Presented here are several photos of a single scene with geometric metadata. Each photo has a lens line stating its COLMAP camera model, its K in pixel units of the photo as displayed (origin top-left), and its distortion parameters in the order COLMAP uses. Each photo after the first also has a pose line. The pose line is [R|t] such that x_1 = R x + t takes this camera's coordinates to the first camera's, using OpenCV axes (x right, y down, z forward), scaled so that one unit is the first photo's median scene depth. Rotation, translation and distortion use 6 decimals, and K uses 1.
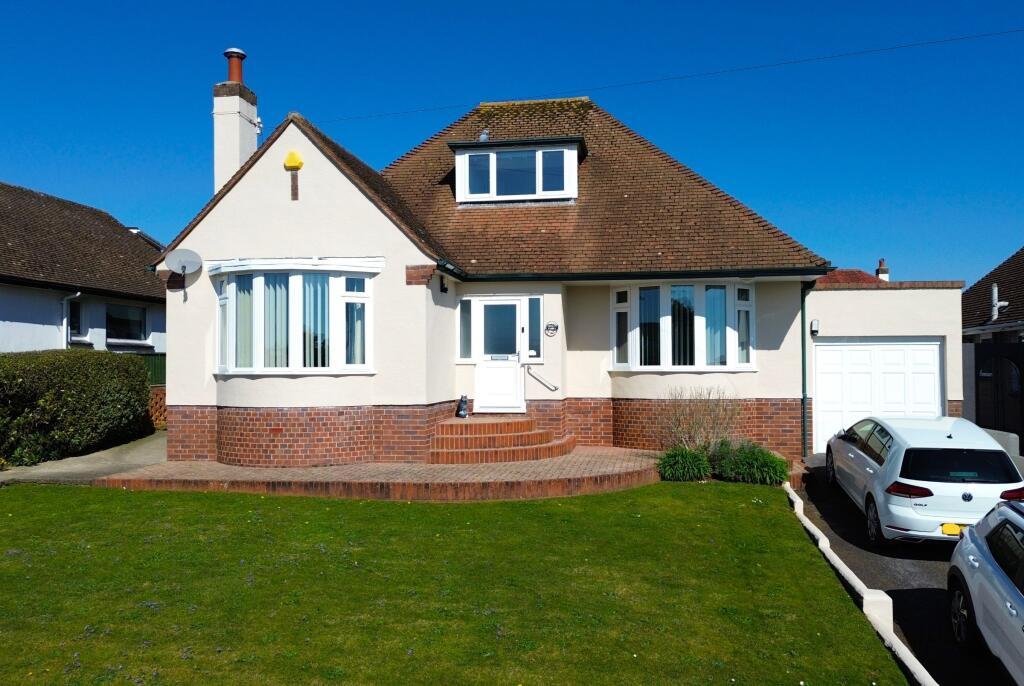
lens RADIAL K [[775.0, 0, 512.0], [0, 775.0, 343.0], [0, 0, 1]] dist [0.103371, -0.177017]
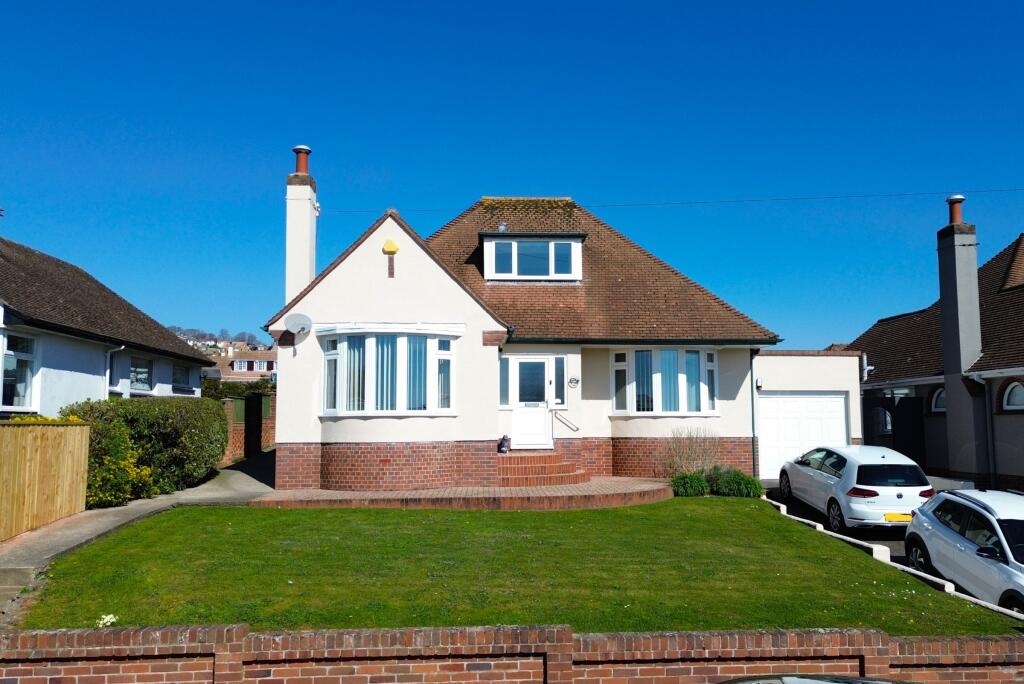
lens RADIAL K [[775.0, 0, 512.0], [0, 775.0, 342.0], [0, 0, 1]] dist [0.103371, -0.177017]
pose [[0.979600, 0.020393, 0.199918, -0.307914], [-0.005031, 0.997015, -0.077050, 0.015076], [-0.200893, 0.074472, 0.976778, -0.232066]]
